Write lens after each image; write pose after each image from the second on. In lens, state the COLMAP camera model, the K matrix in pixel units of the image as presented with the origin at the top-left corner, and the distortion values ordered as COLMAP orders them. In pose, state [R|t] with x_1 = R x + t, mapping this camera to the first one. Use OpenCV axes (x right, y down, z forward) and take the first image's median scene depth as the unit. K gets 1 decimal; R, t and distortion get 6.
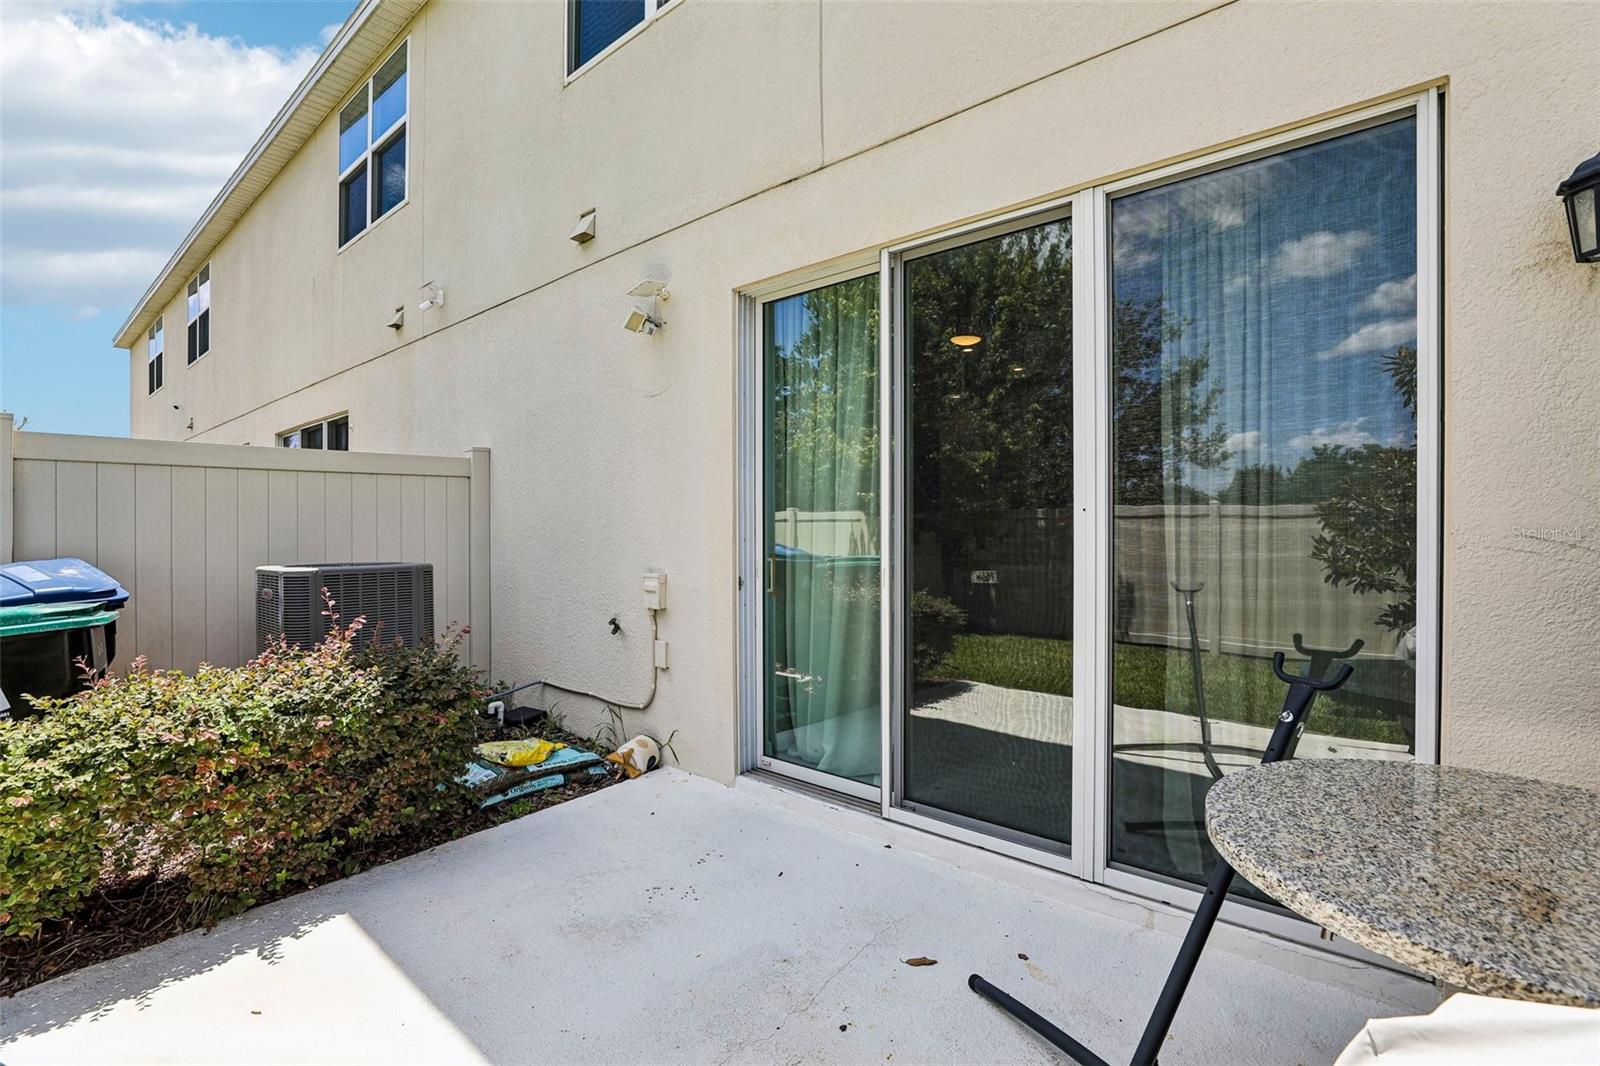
lens RADIAL K [[728.5, 0, 801.5], [0, 728.5, 529.0], [0, 0, 1]] dist [-0.045967, 0.013960]
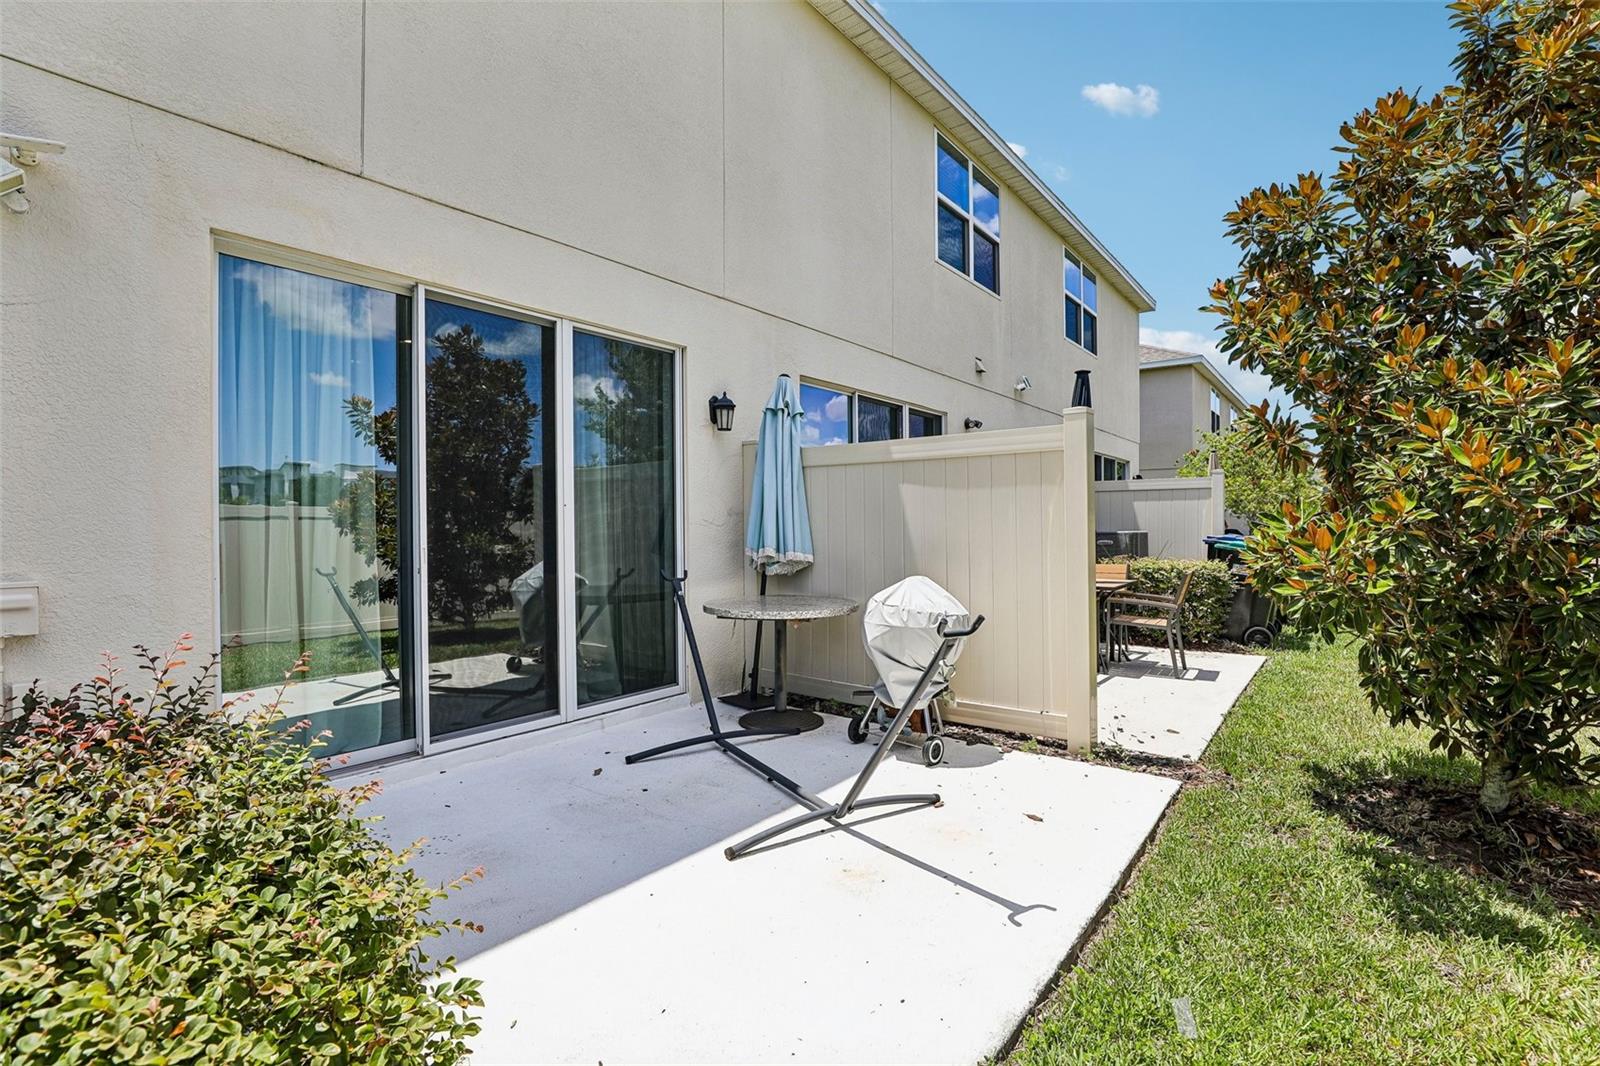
lens RADIAL K [[728.5, 0, 799.2], [0, 728.5, 529.5], [0, 0, 1]] dist [-0.045967, 0.013960]
pose [[-0.046419, 0.003684, 0.998915, -1.052201], [0.014419, 0.999891, -0.003018, 0.032745], [-0.998818, 0.014263, -0.046467, 0.408582]]
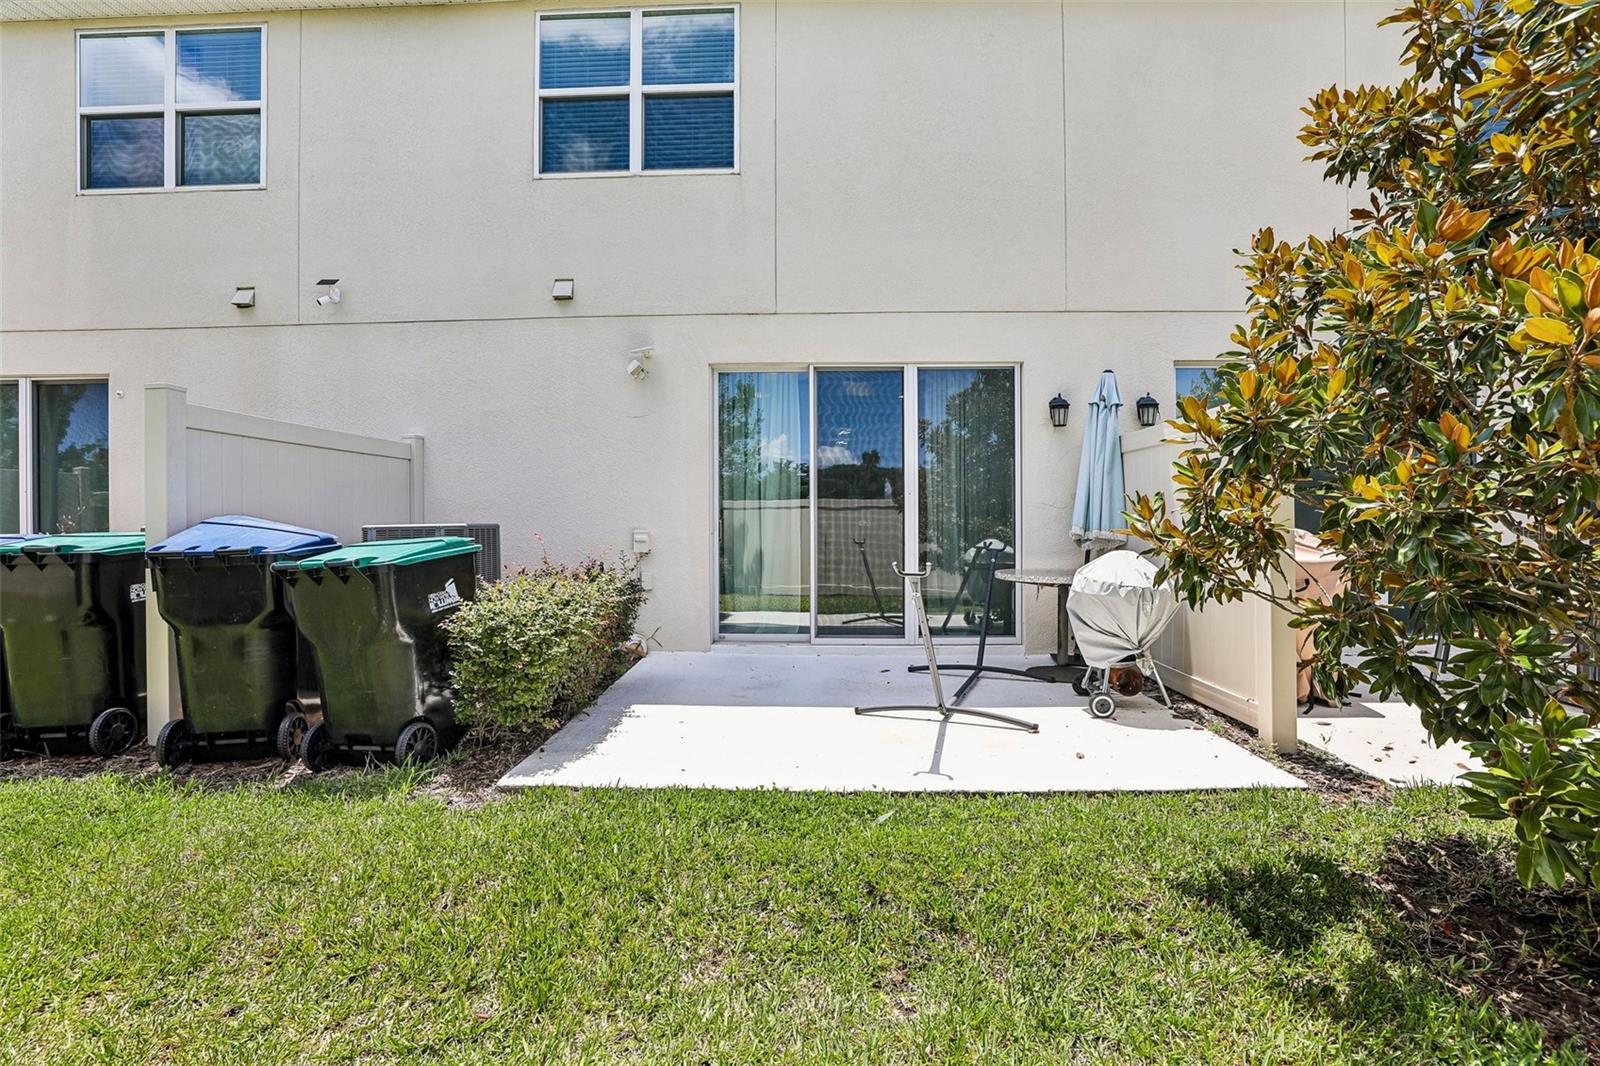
lens RADIAL K [[728.5, 0, 806.3], [0, 728.5, 529.7], [0, 0, 1]] dist [-0.045967, 0.013960]
pose [[0.771551, -0.003333, 0.636158, -1.137727], [0.001701, 0.999994, 0.003176, 0.066531], [-0.636165, -0.001368, 0.771552, -0.542436]]
